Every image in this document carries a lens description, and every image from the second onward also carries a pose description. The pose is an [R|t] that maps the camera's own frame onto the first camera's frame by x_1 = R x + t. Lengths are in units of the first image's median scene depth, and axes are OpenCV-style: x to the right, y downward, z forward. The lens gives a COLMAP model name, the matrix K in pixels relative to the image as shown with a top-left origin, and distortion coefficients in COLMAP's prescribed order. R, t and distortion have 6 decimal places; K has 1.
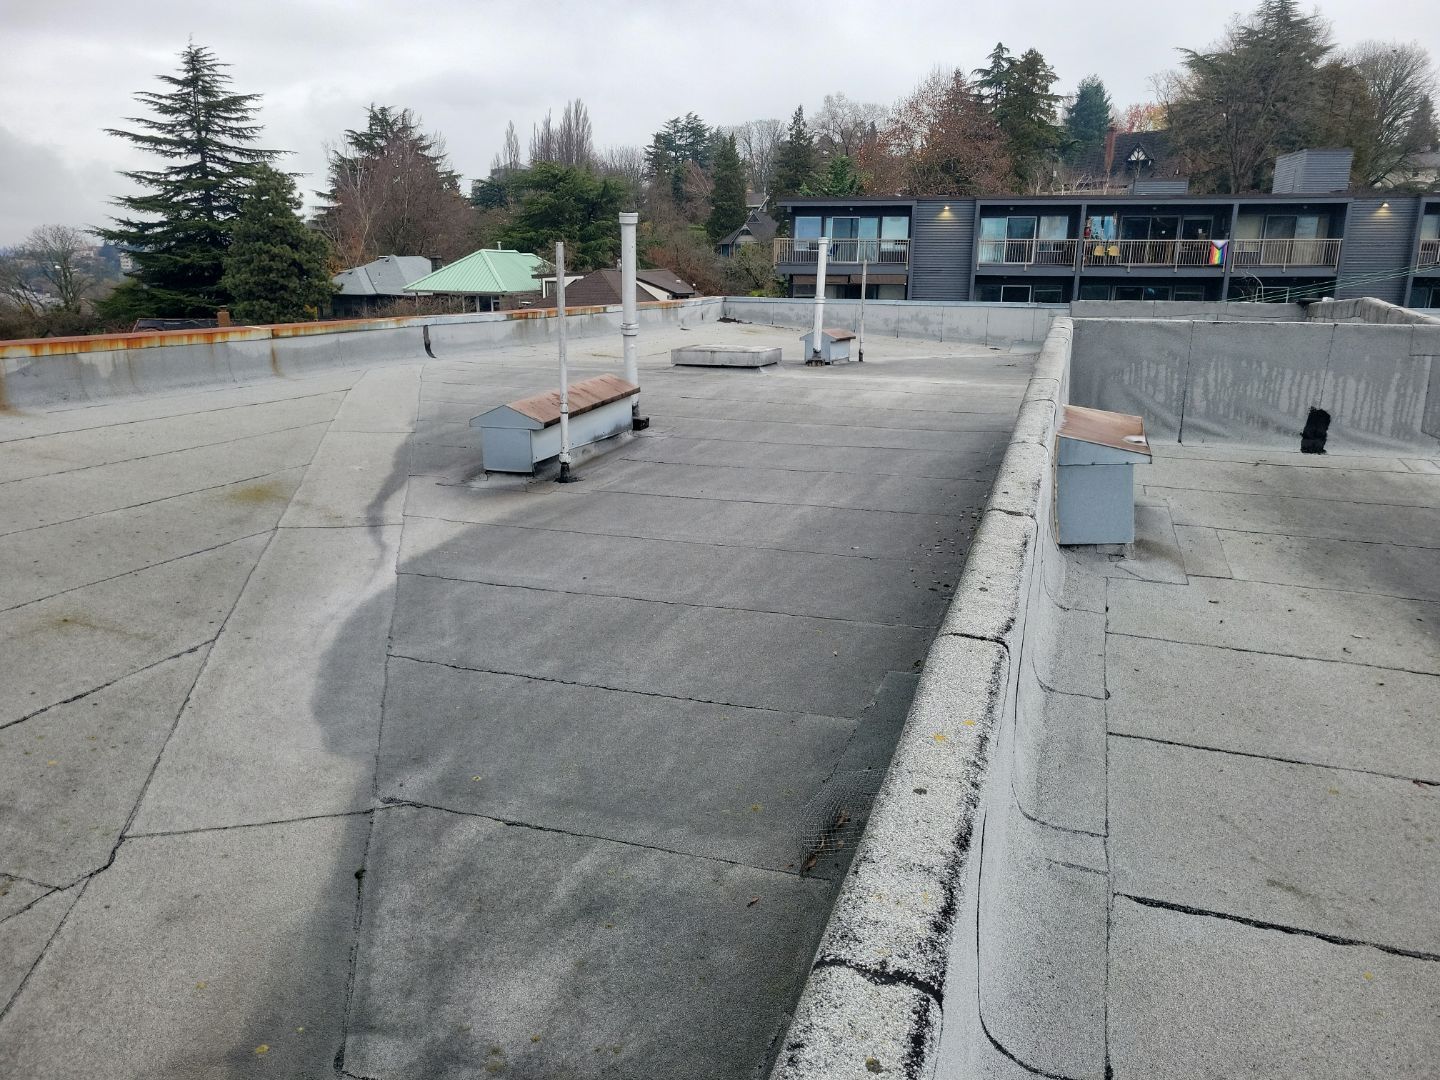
lens RADIAL K [[1089.6, 0, 720.7], [0, 1089.6, 541.8], [0, 0, 1]] dist [0.032523, -0.014521]
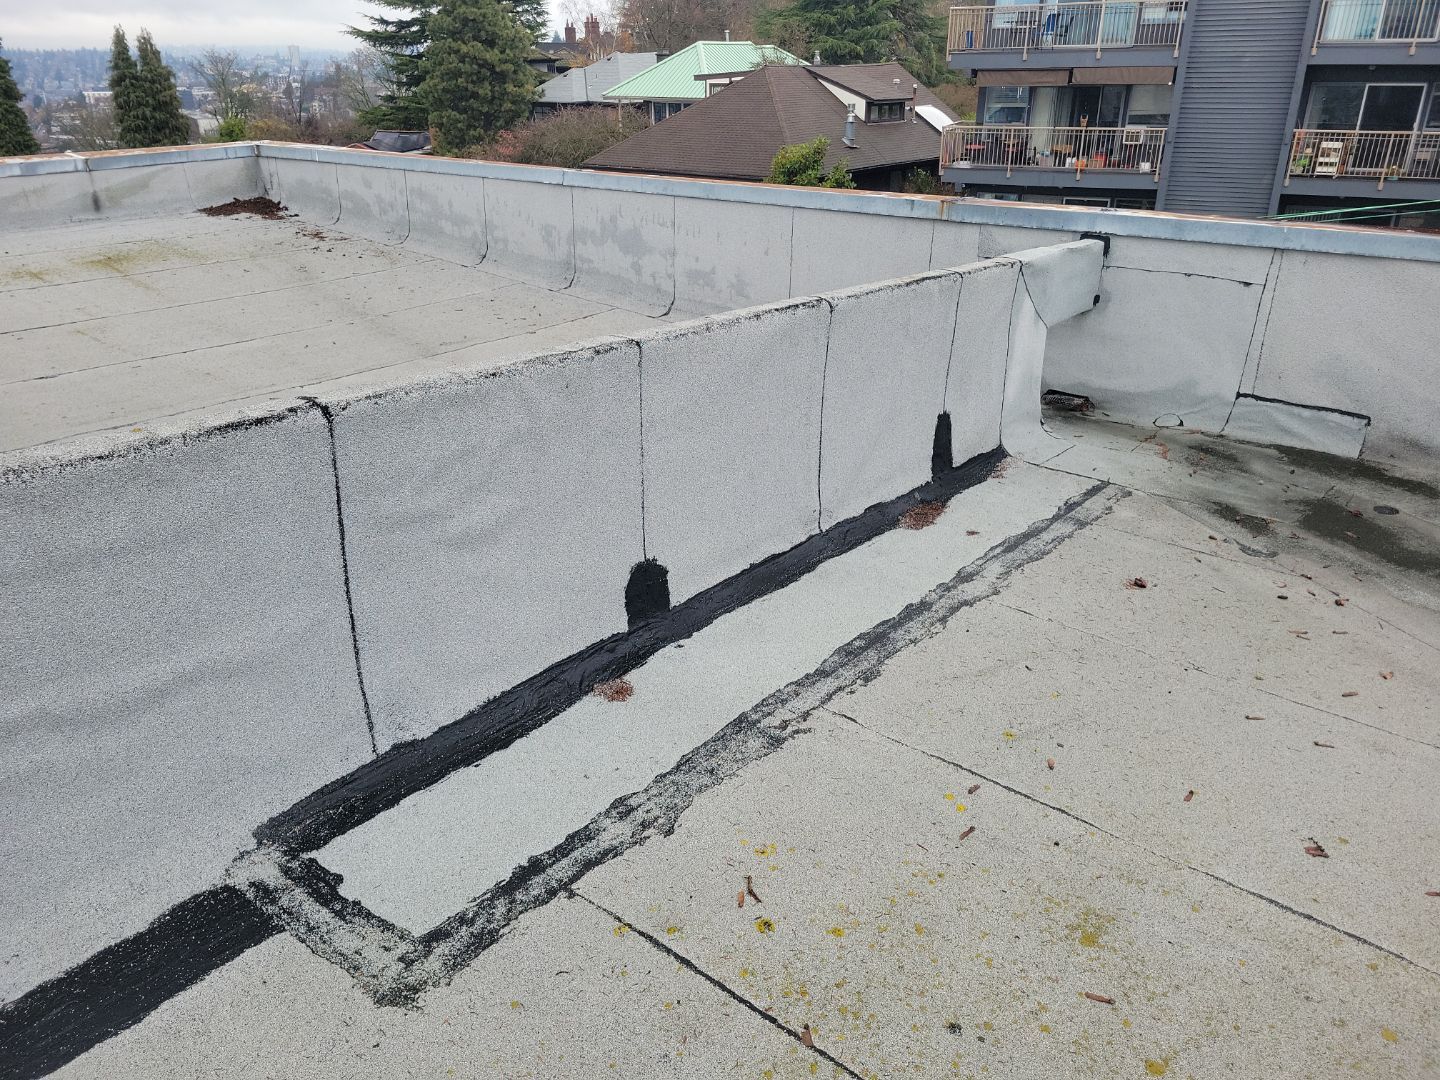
lens RADIAL K [[1089.6, 0, 712.6], [0, 1089.6, 535.6], [0, 0, 1]] dist [0.032523, -0.014521]
pose [[0.935252, 0.124887, -0.331219, 0.100676], [-0.069934, 0.982443, 0.172962, -0.055176], [0.347005, -0.138600, 0.927566, 0.223413]]
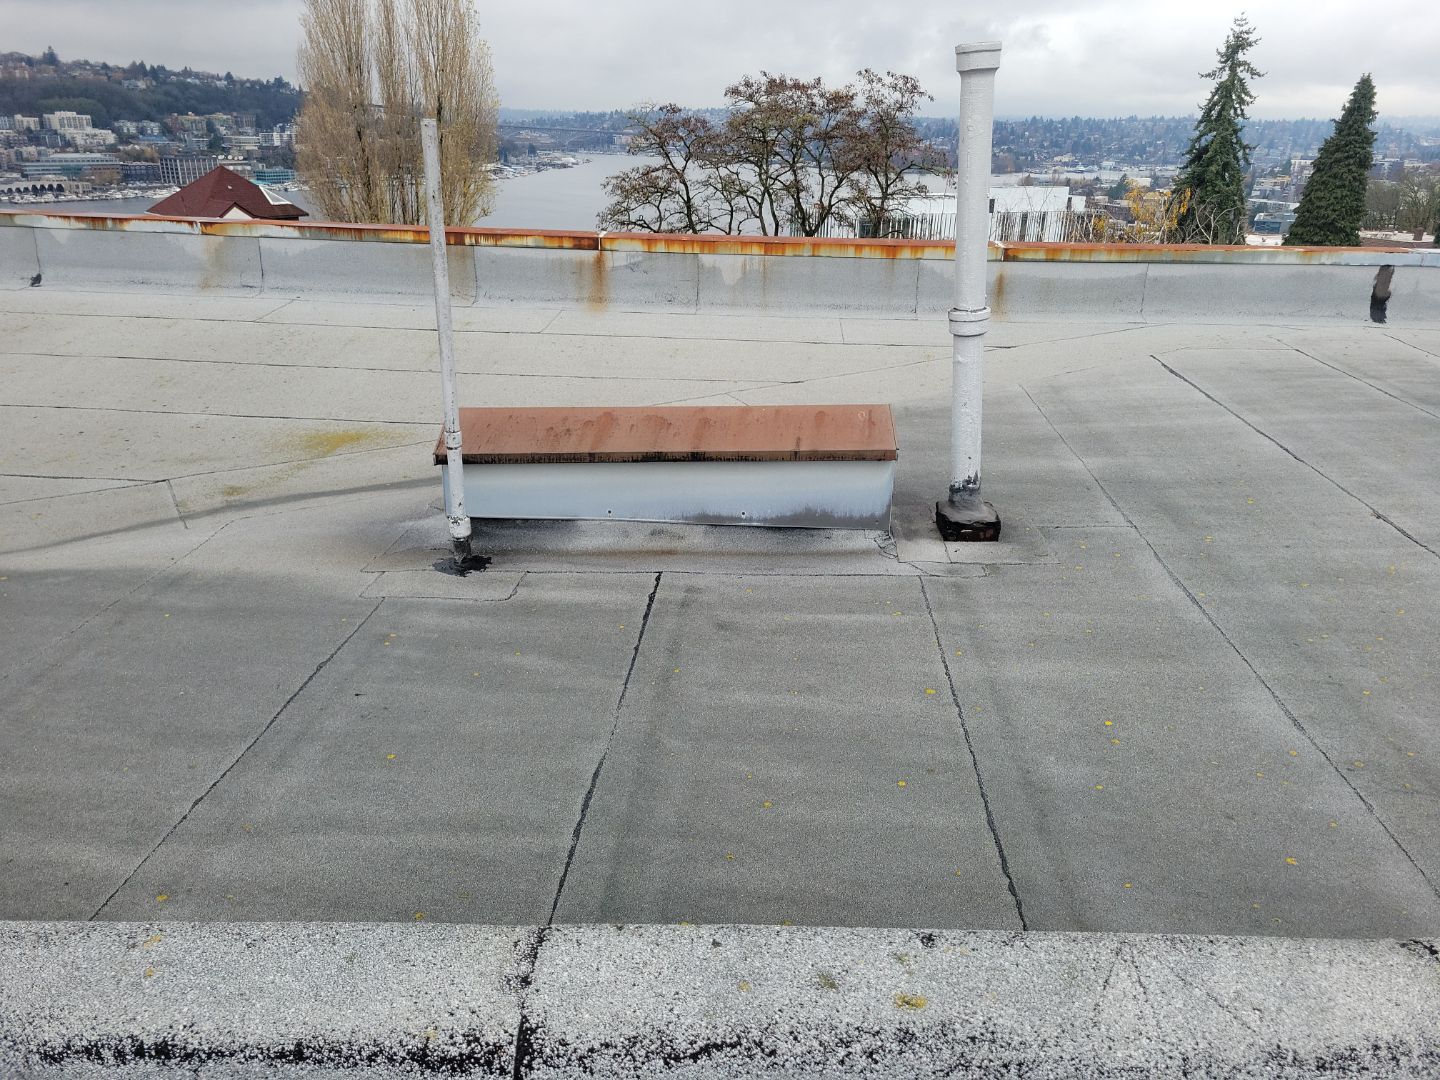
lens RADIAL K [[1089.6, 0, 720.5], [0, 1089.6, 542.4], [0, 0, 1]] dist [0.032523, -0.014521]
pose [[0.271148, 0.338923, -0.900894, 0.036040], [-0.249750, 0.928675, 0.274205, -0.022724], [0.929572, 0.150648, 0.336454, 0.084152]]
